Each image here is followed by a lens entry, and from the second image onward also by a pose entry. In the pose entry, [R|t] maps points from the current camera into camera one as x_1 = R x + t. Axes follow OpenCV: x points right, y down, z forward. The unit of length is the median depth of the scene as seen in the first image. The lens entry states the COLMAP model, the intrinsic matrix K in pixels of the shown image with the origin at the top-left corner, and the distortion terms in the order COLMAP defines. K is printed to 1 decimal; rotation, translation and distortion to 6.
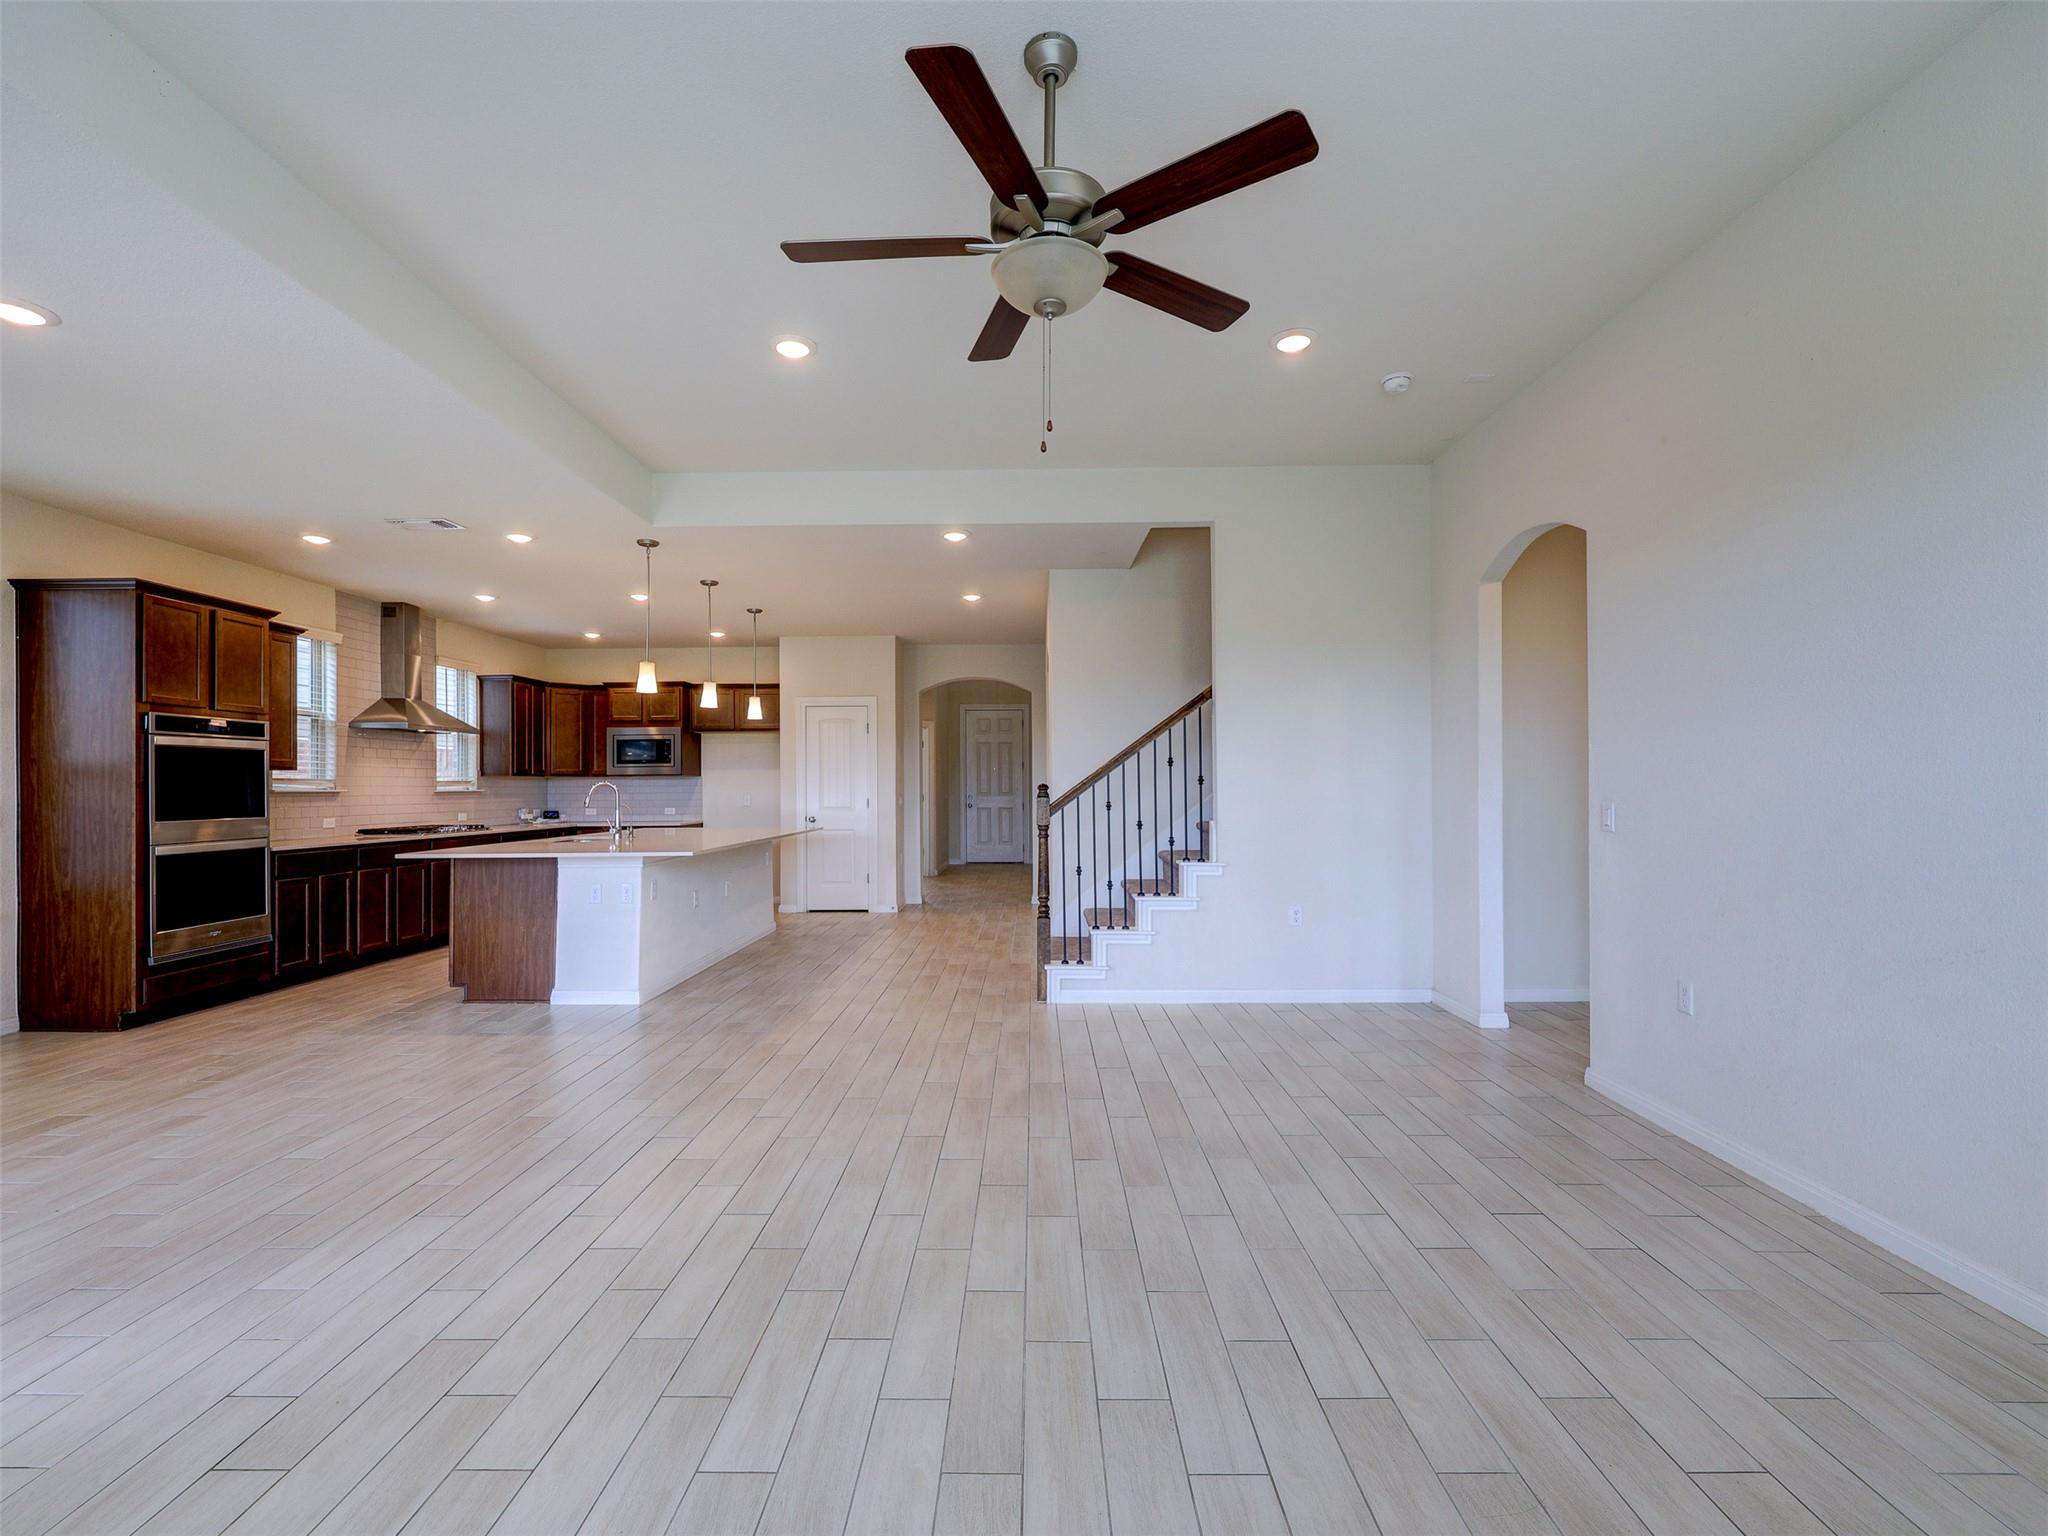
lens RADIAL K [[924.0, 0, 1021.5], [0, 924.0, 781.8], [0, 0, 1]] dist [0.001003, 0.000779]
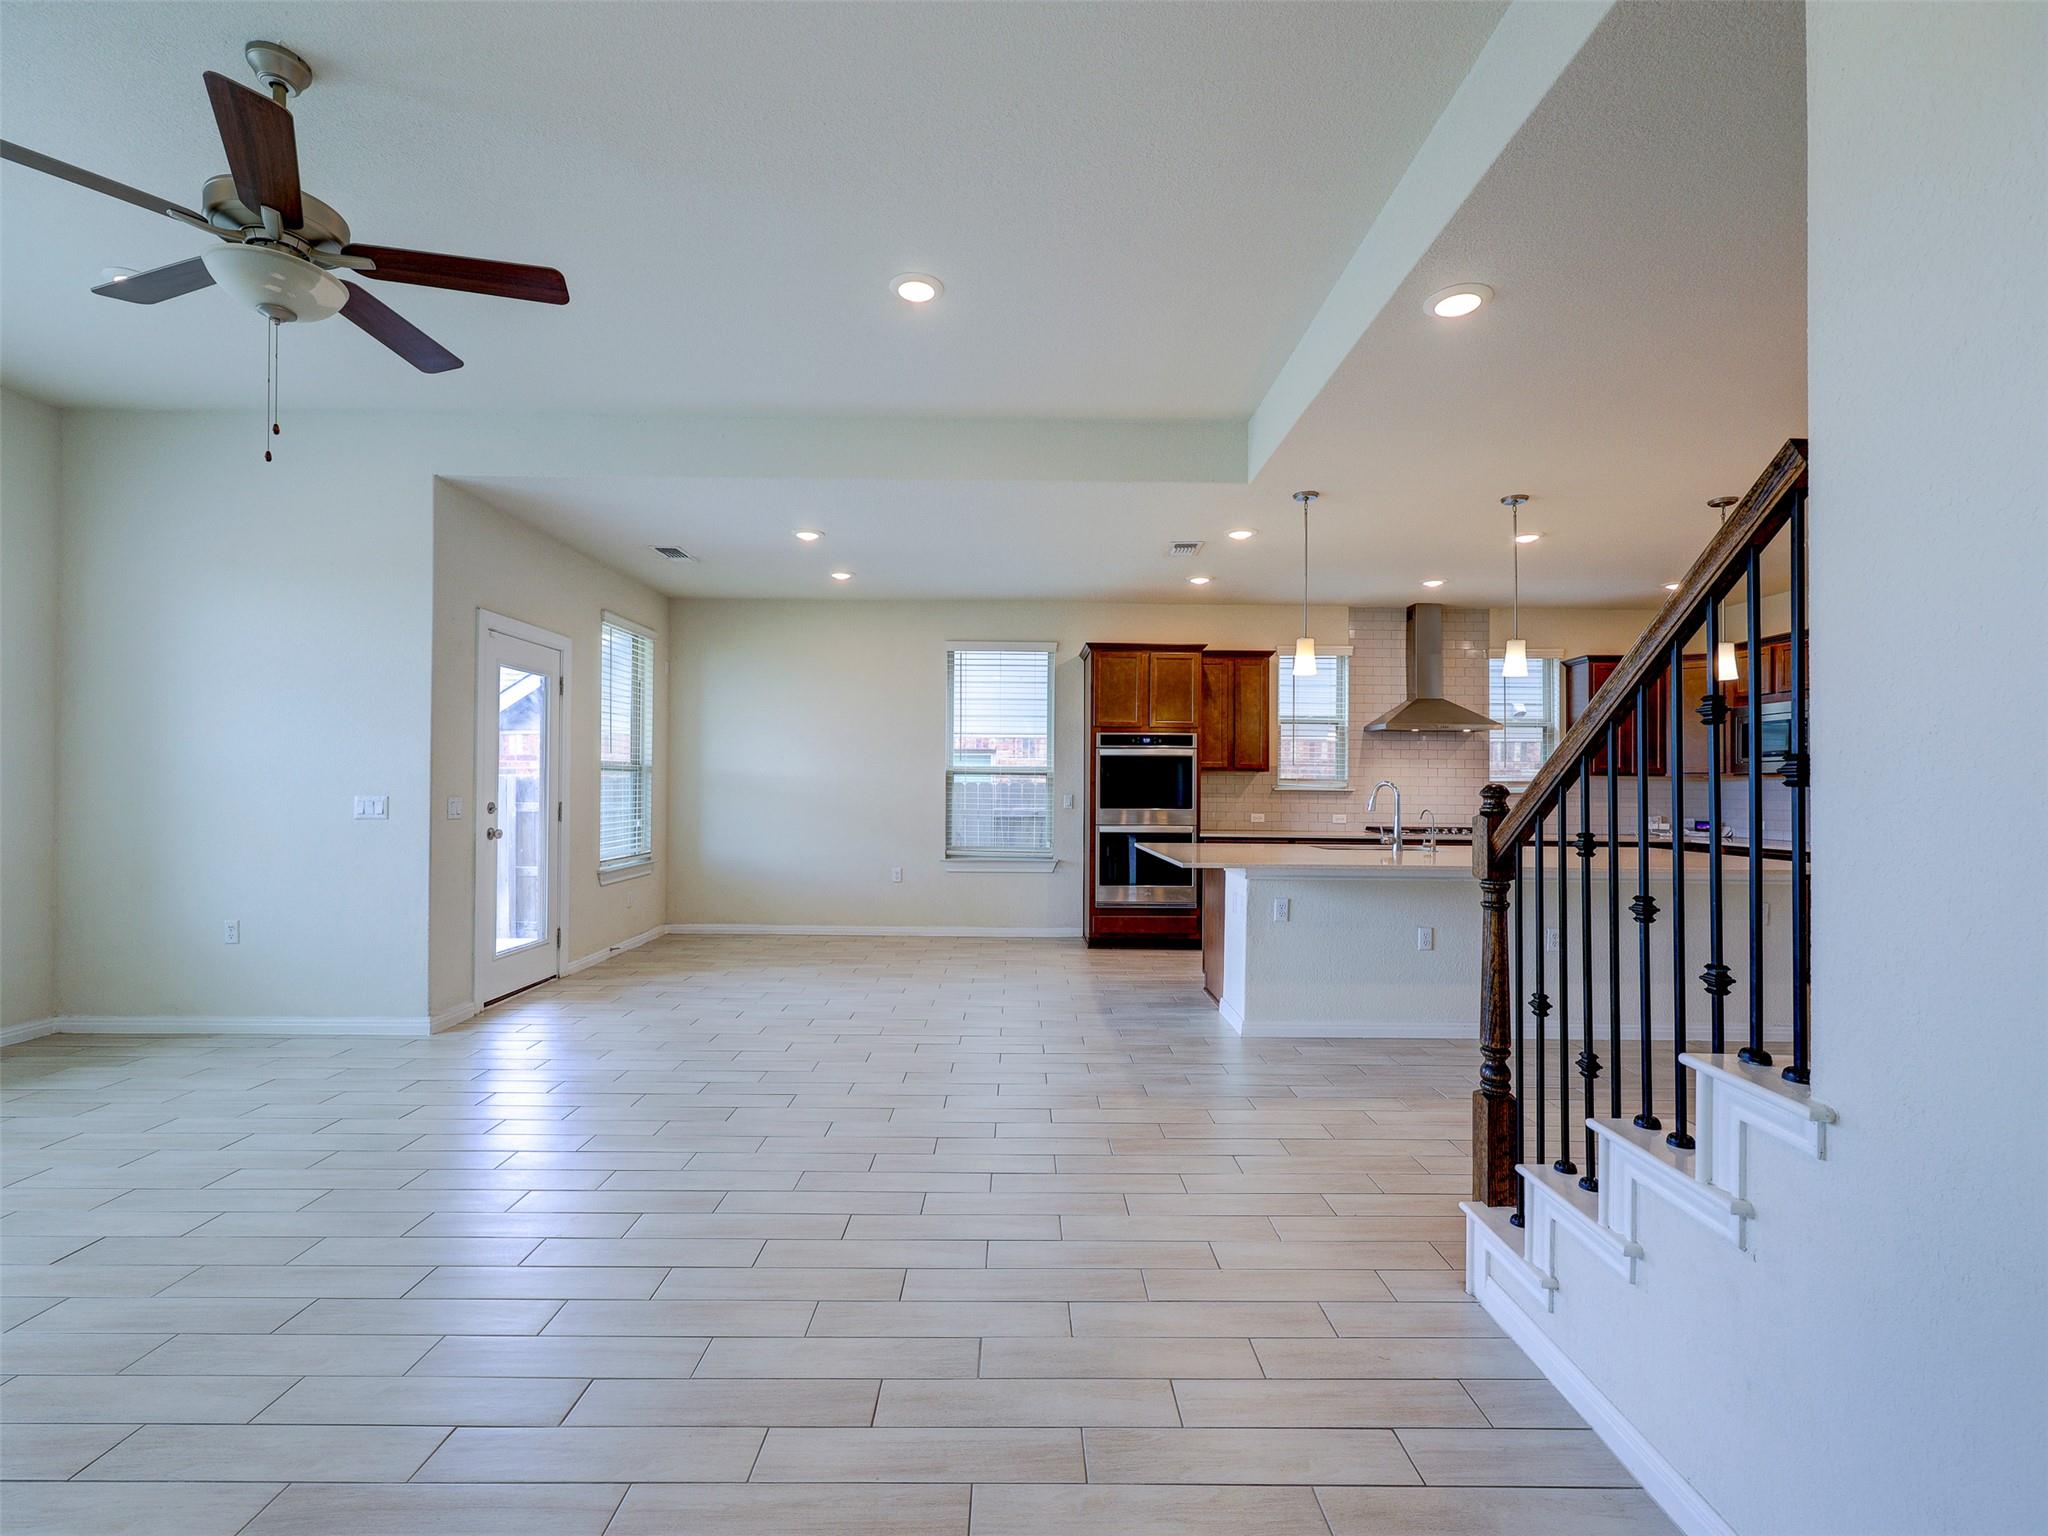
lens RADIAL K [[924.0, 0, 1024.3], [0, 924.0, 777.2], [0, 0, 1]] dist [0.001003, 0.000779]
pose [[0.018399, -0.004809, -0.999819, 0.454138], [-0.001874, 0.999987, -0.004844, 0.001081], [0.999829, 0.001963, 0.018390, 0.769874]]
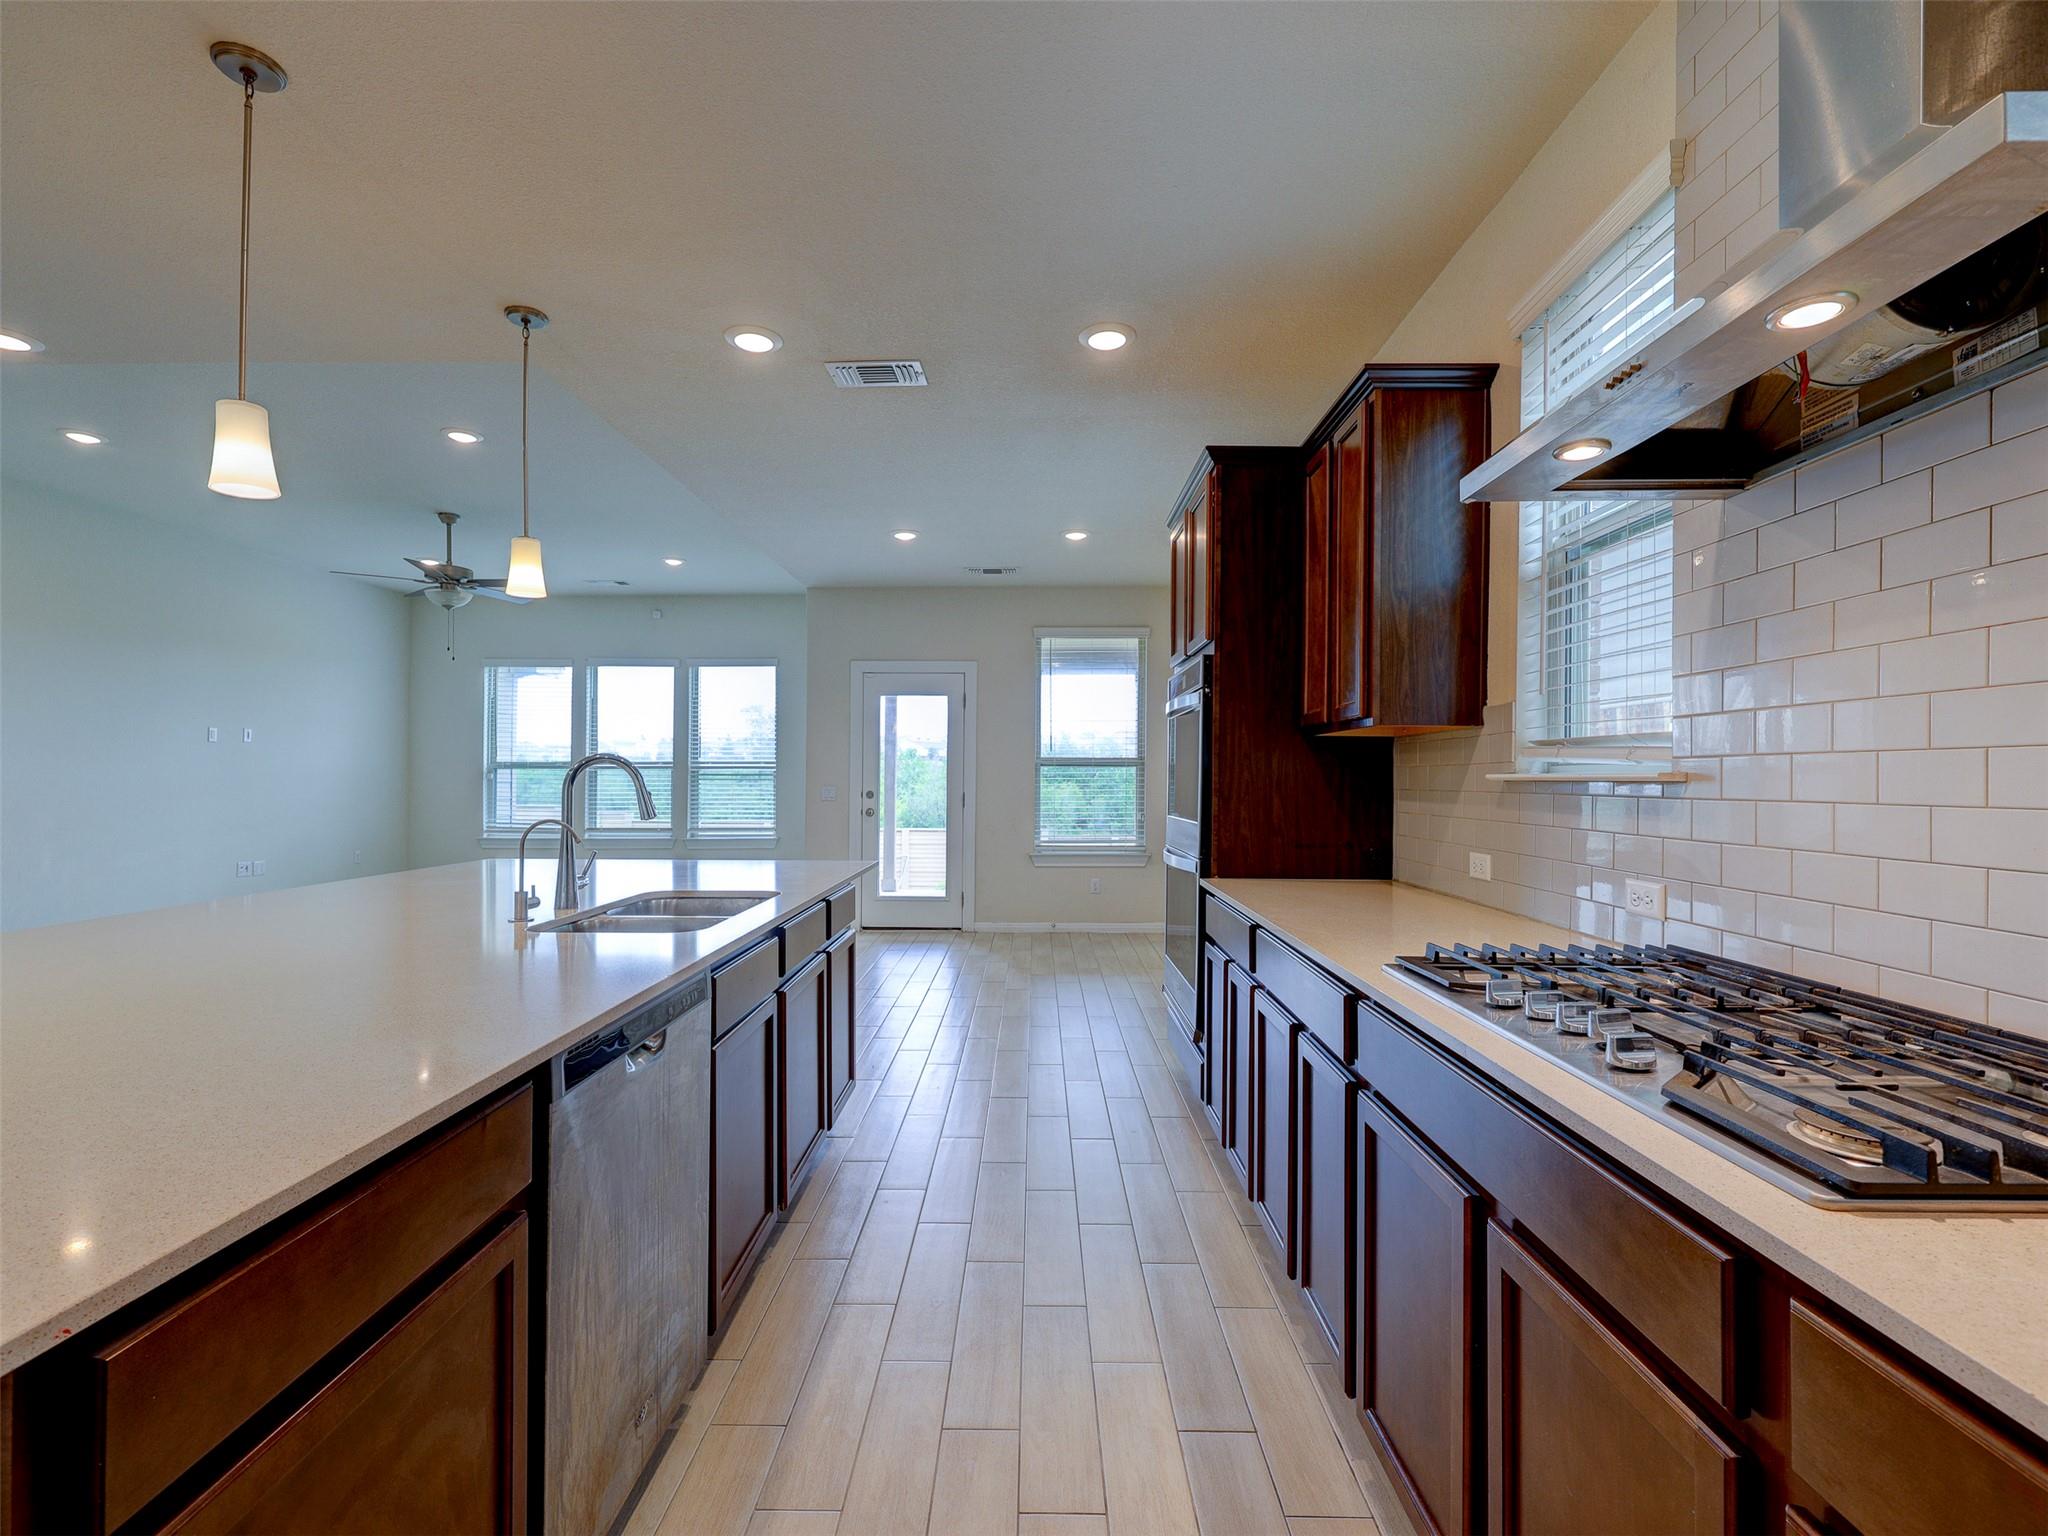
lens RADIAL K [[924.0, 0, 1021.8], [0, 924.0, 768.4], [0, 0, 1]] dist [0.001003, 0.000779]
pose [[-0.999963, 0.001866, 0.008352, -0.730453], [0.001717, 0.999840, -0.017779, 0.014838], [-0.008384, -0.017764, -0.999807, 1.614323]]
